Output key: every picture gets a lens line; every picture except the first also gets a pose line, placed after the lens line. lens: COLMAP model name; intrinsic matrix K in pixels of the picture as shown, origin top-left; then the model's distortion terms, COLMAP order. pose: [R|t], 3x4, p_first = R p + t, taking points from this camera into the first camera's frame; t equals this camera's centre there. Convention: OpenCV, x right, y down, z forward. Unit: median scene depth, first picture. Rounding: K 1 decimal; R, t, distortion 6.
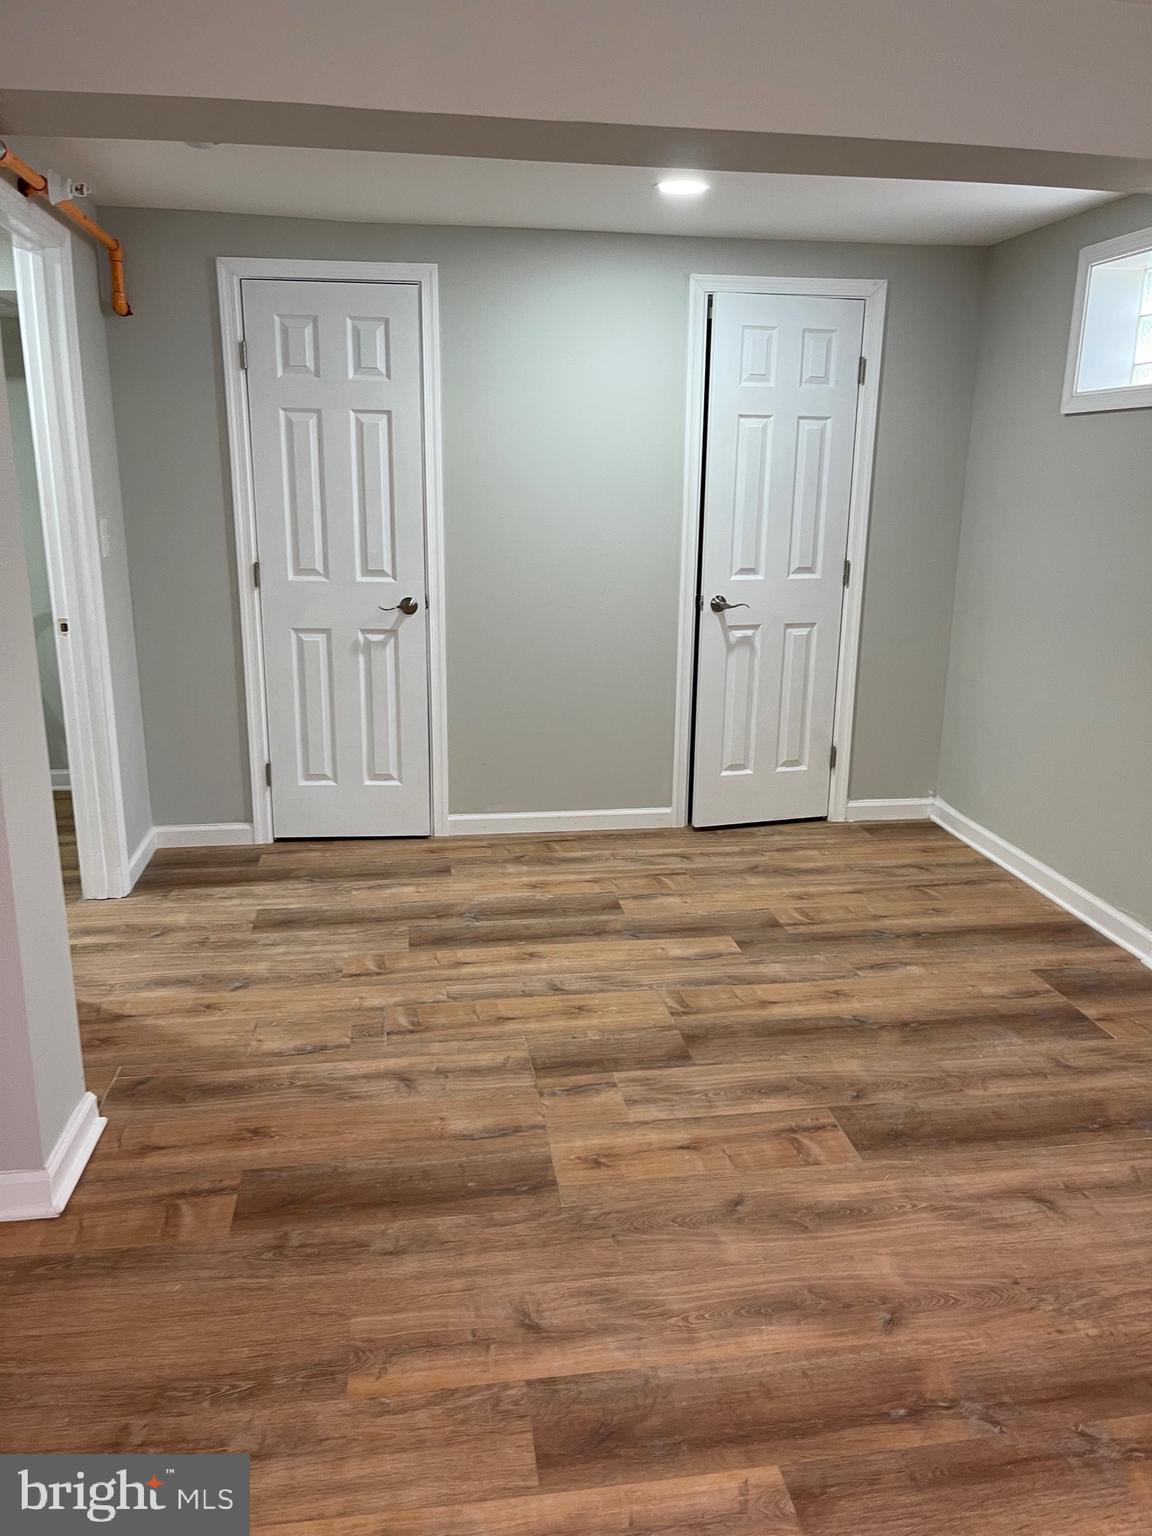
lens RADIAL K [[1157.9, 0, 576.4], [0, 1157.9, 771.3], [0, 0, 1]] dist [0.016009, -0.033241]
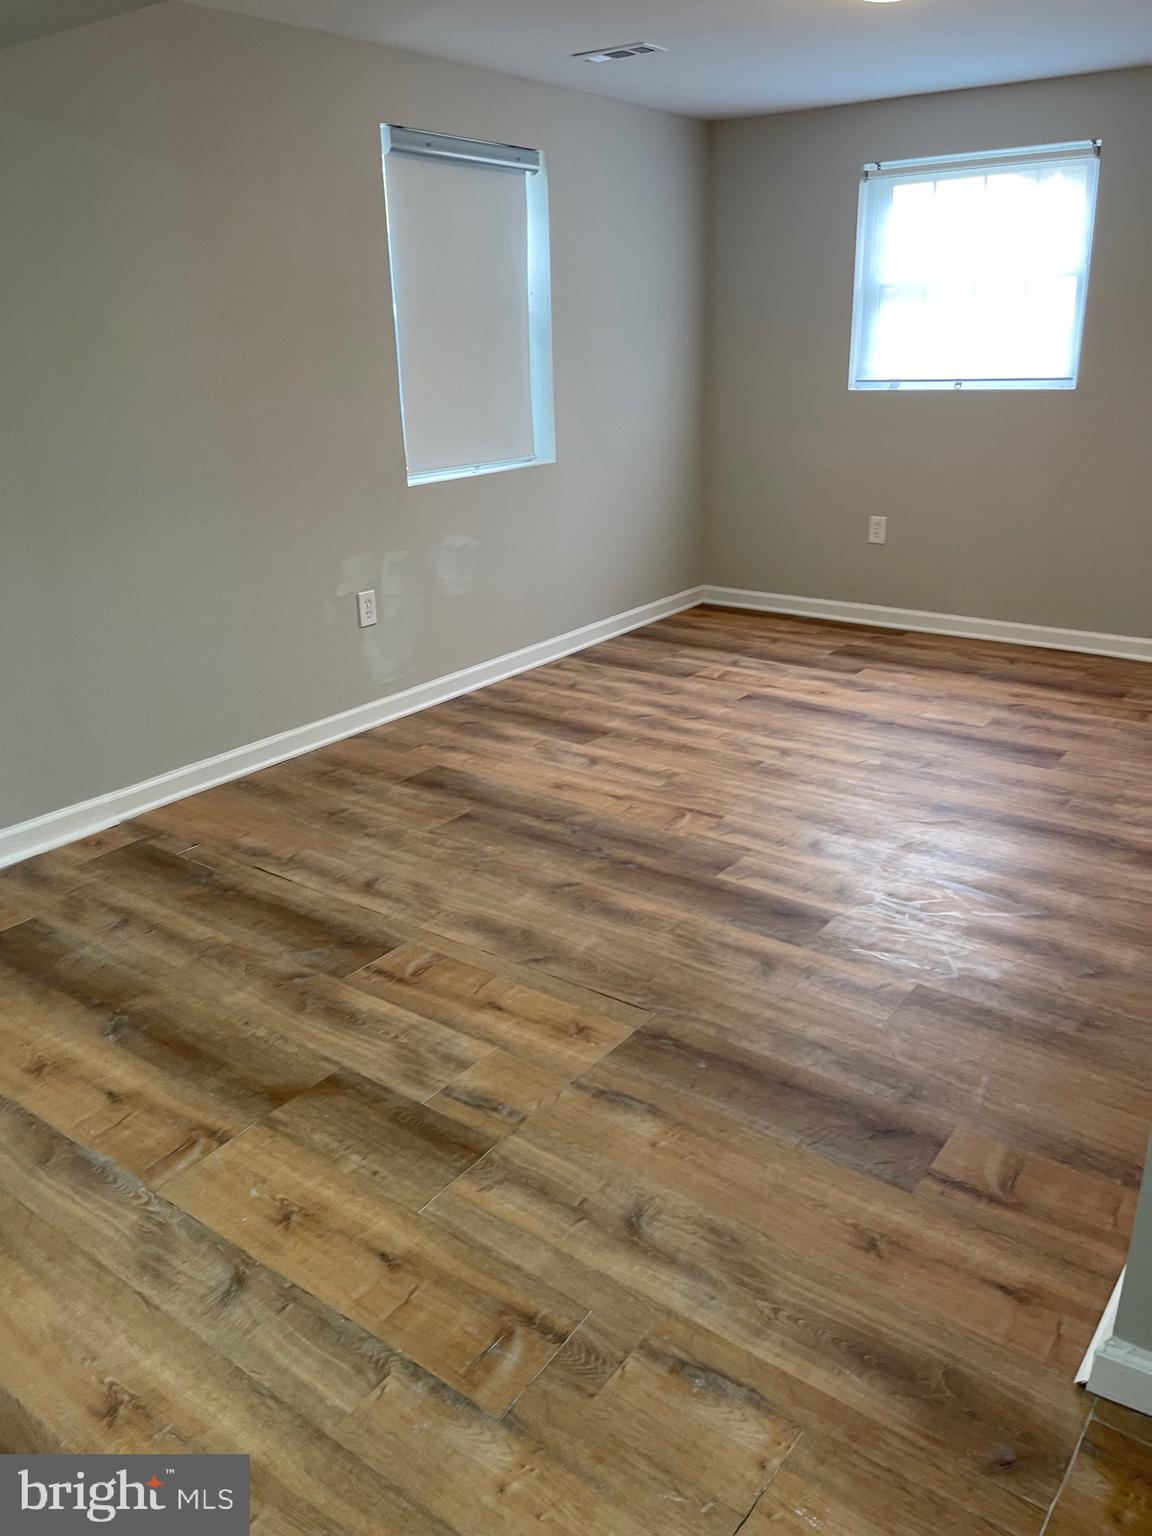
lens RADIAL K [[1157.9, 0, 570.1], [0, 1157.9, 770.8], [0, 0, 1]] dist [0.016009, -0.033241]
pose [[-0.705217, -0.246191, 0.664875, -0.542305], [0.189587, 0.838144, 0.511440, -0.329938], [-0.683174, 0.486728, -0.544399, 1.356669]]
